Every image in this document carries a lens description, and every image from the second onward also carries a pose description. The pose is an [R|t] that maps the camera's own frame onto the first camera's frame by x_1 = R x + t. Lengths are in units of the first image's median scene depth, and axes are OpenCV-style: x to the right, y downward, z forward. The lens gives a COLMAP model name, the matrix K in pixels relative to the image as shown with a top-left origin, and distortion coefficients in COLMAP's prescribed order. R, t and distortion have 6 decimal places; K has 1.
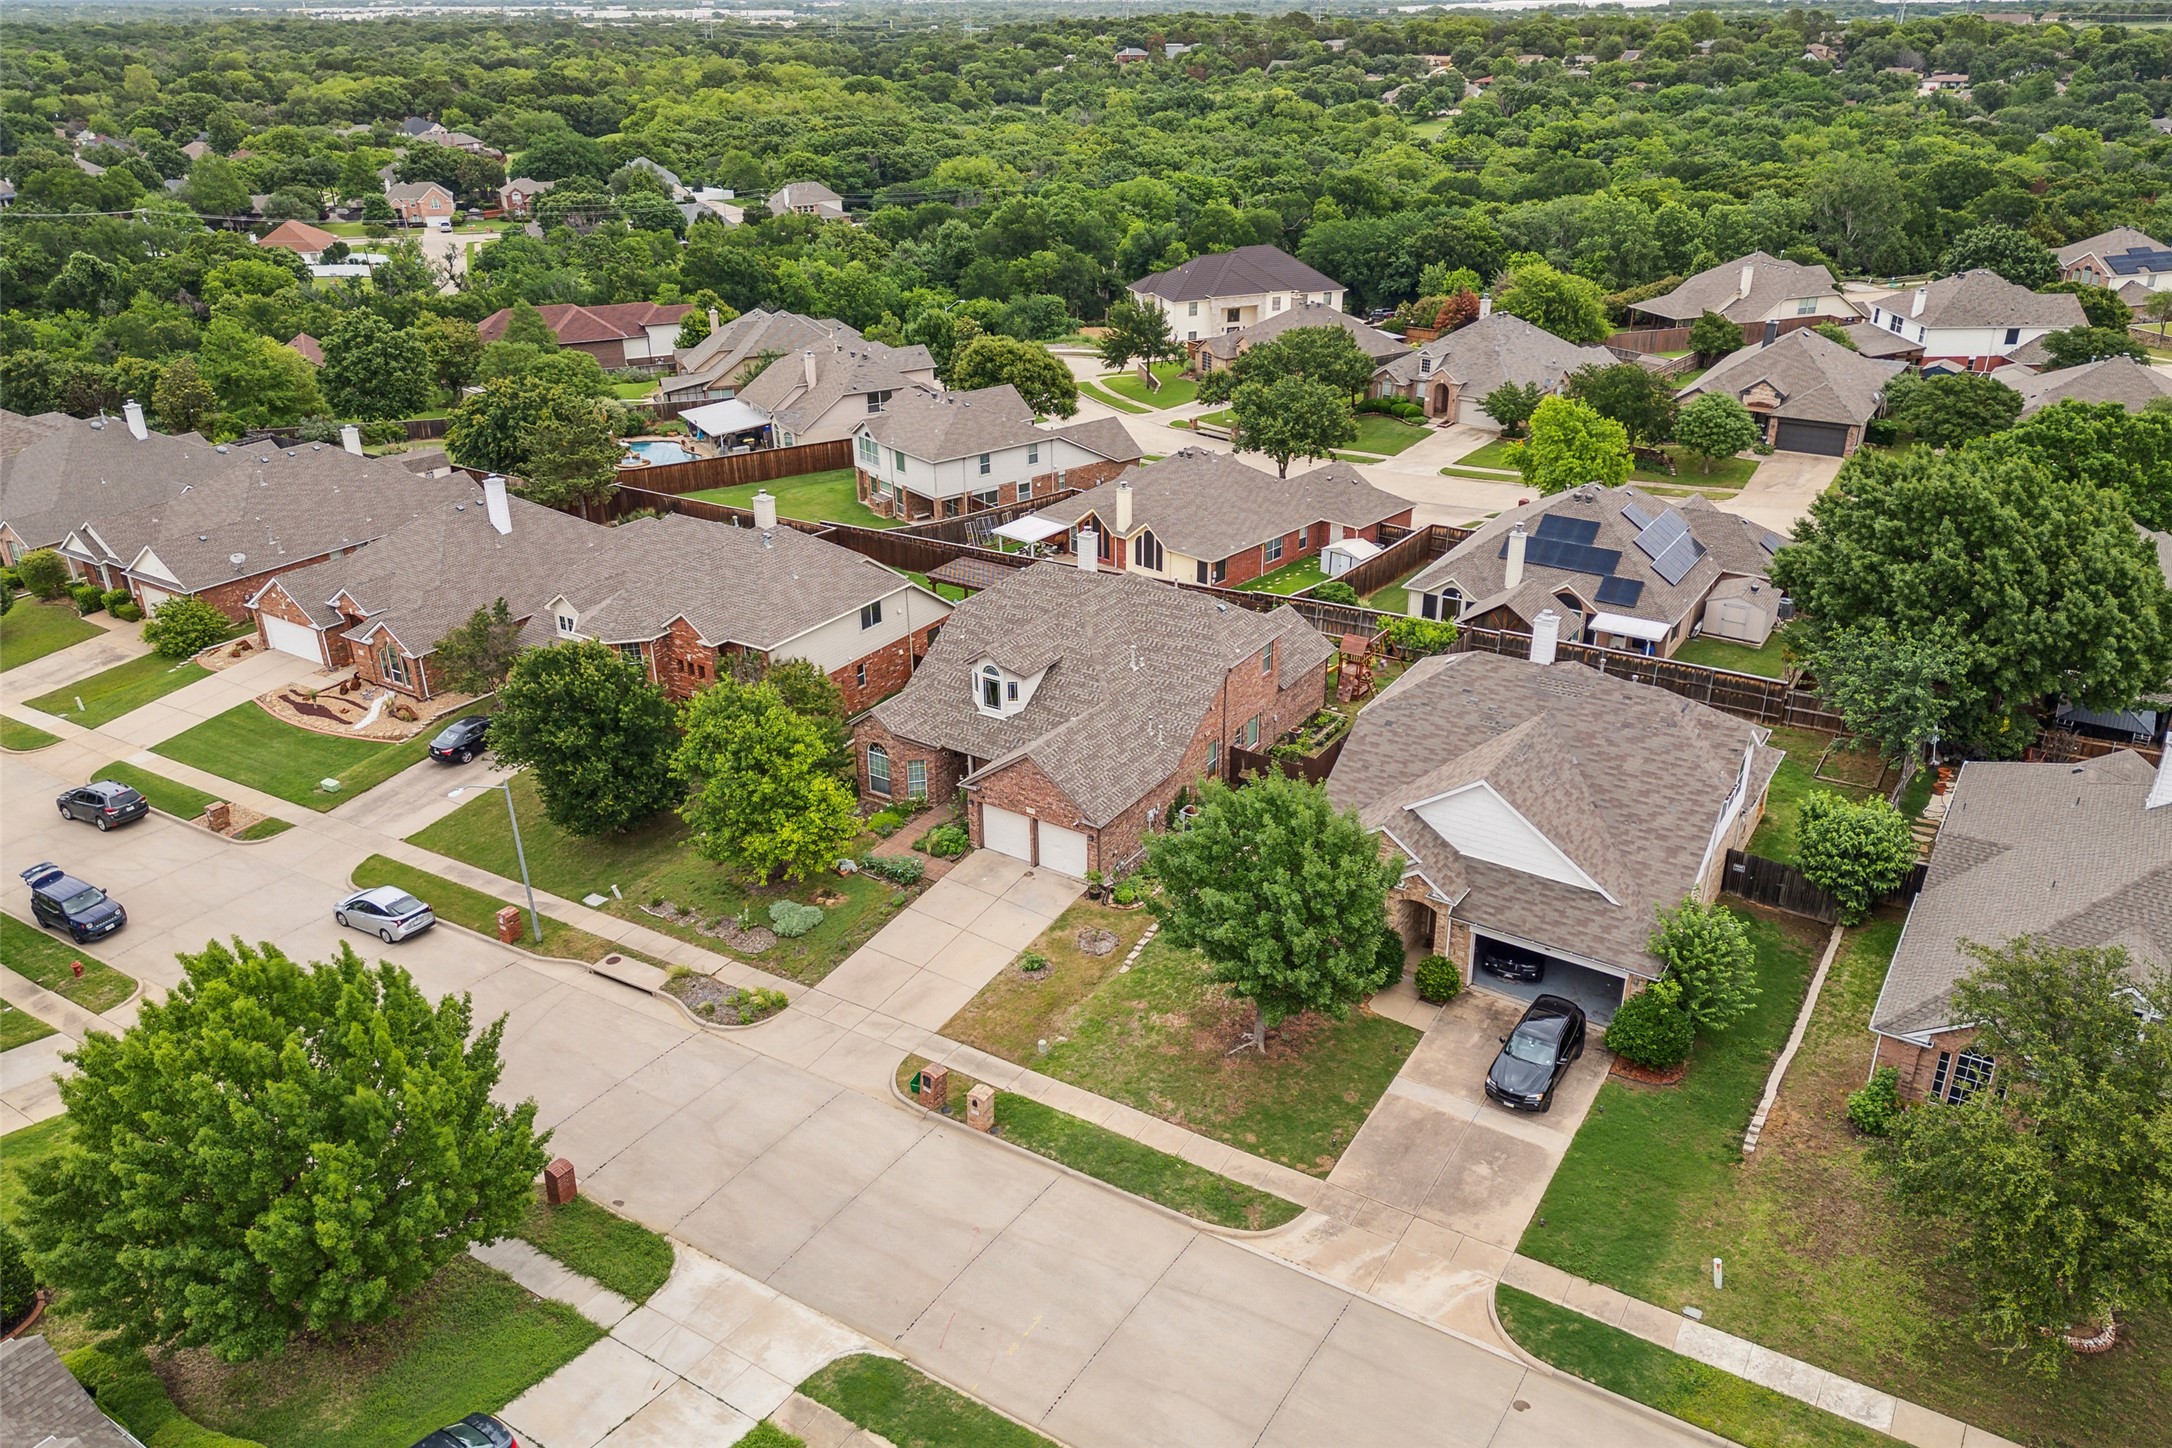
lens RADIAL K [[1536.4, 0, 1086.0], [0, 1536.4, 724.0], [0, 0, 1]] dist [0.058324, -0.053372]
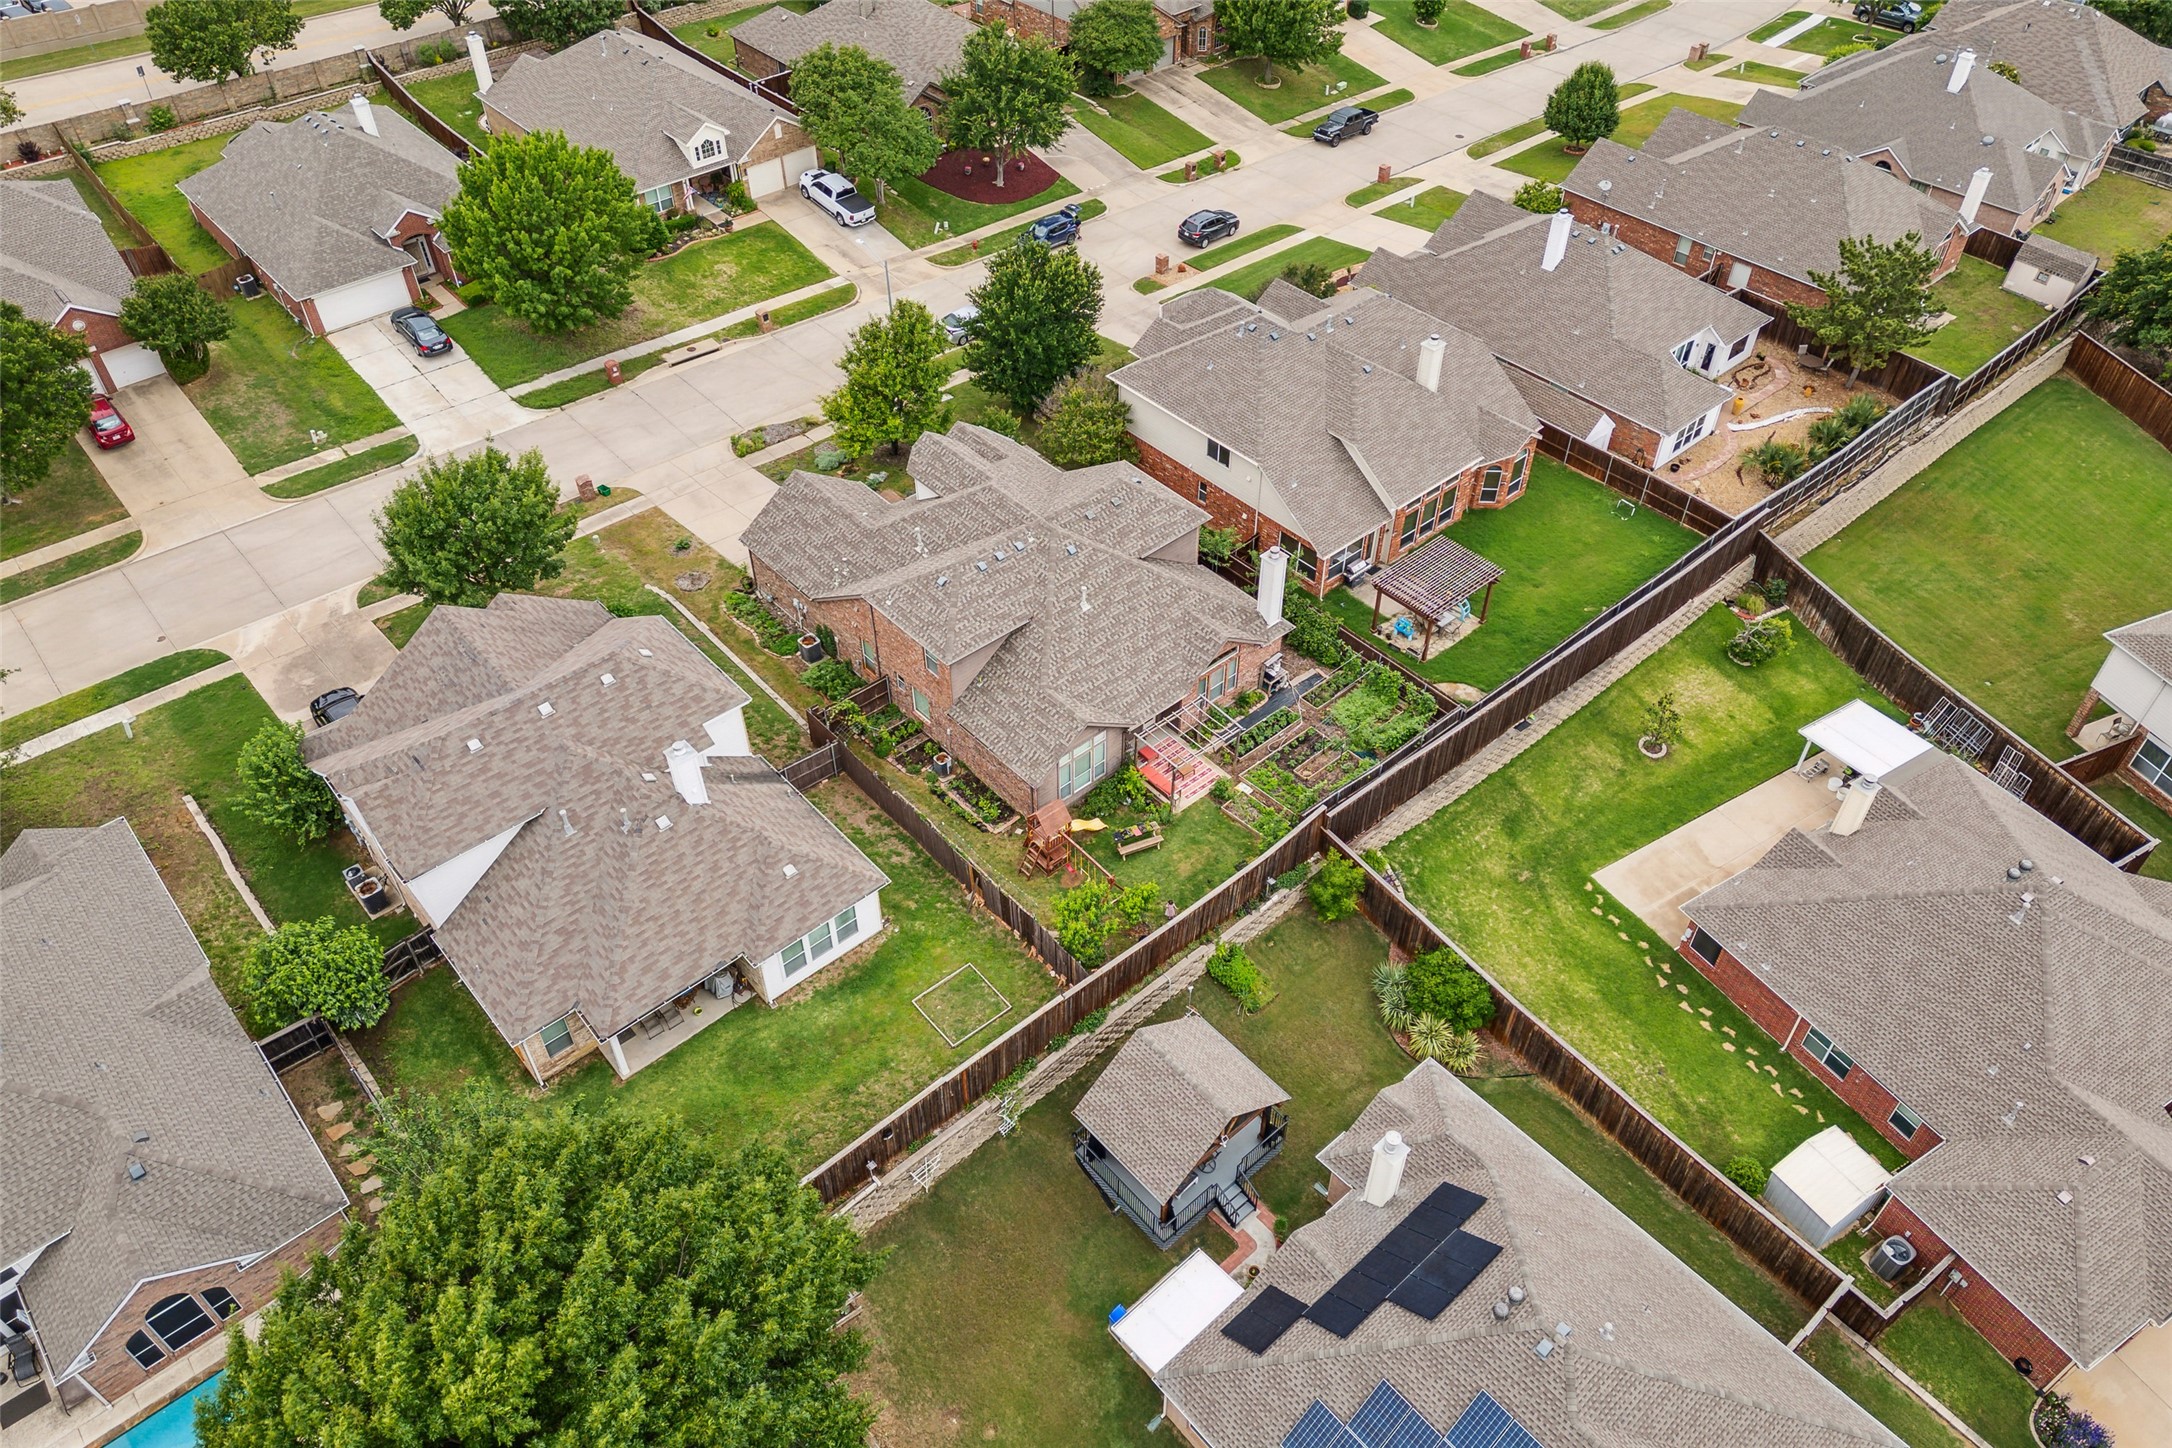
lens RADIAL K [[1536.4, 0, 1086.0], [0, 1536.4, 724.0], [0, 0, 1]] dist [0.058324, -0.053372]
pose [[-0.261081, 0.677006, -0.688113, 1.168854], [-0.409302, 0.567949, 0.714077, -1.111035], [0.874247, 0.468078, 0.128819, 1.553710]]
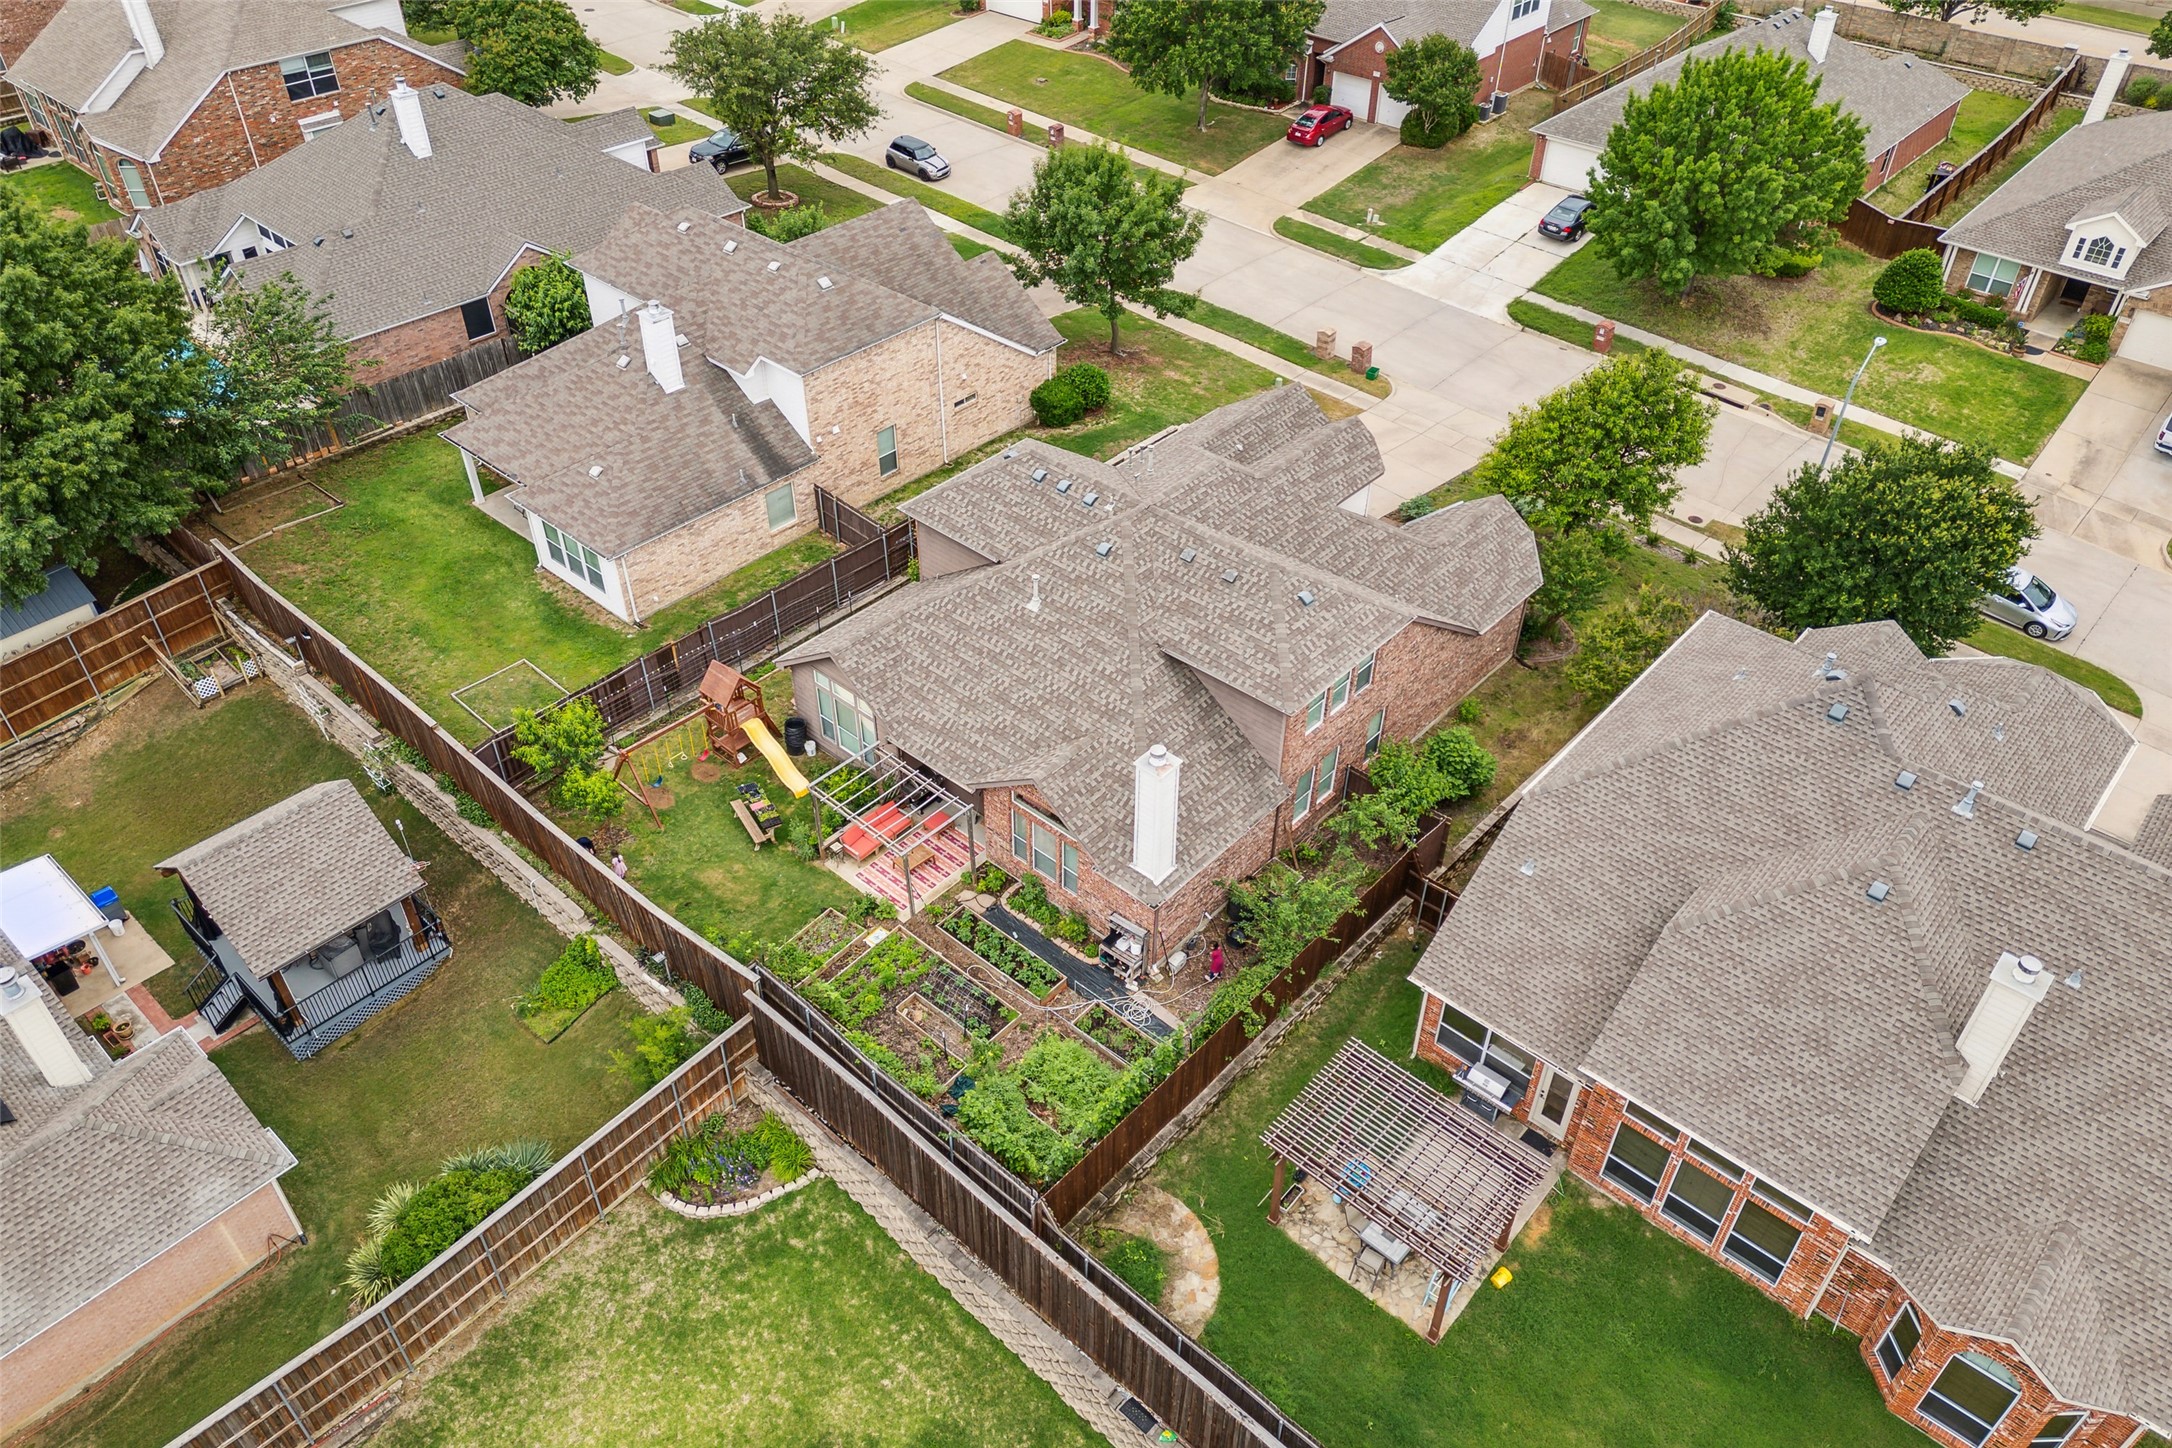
lens RADIAL K [[1536.4, 0, 1086.0], [0, 1536.4, 724.0], [0, 0, 1]] dist [0.058324, -0.053372]
pose [[-0.989807, -0.091155, 0.109417, -0.042769], [0.060278, 0.427939, 0.901795, -0.985367], [-0.129027, 0.899199, -0.418083, 2.156324]]
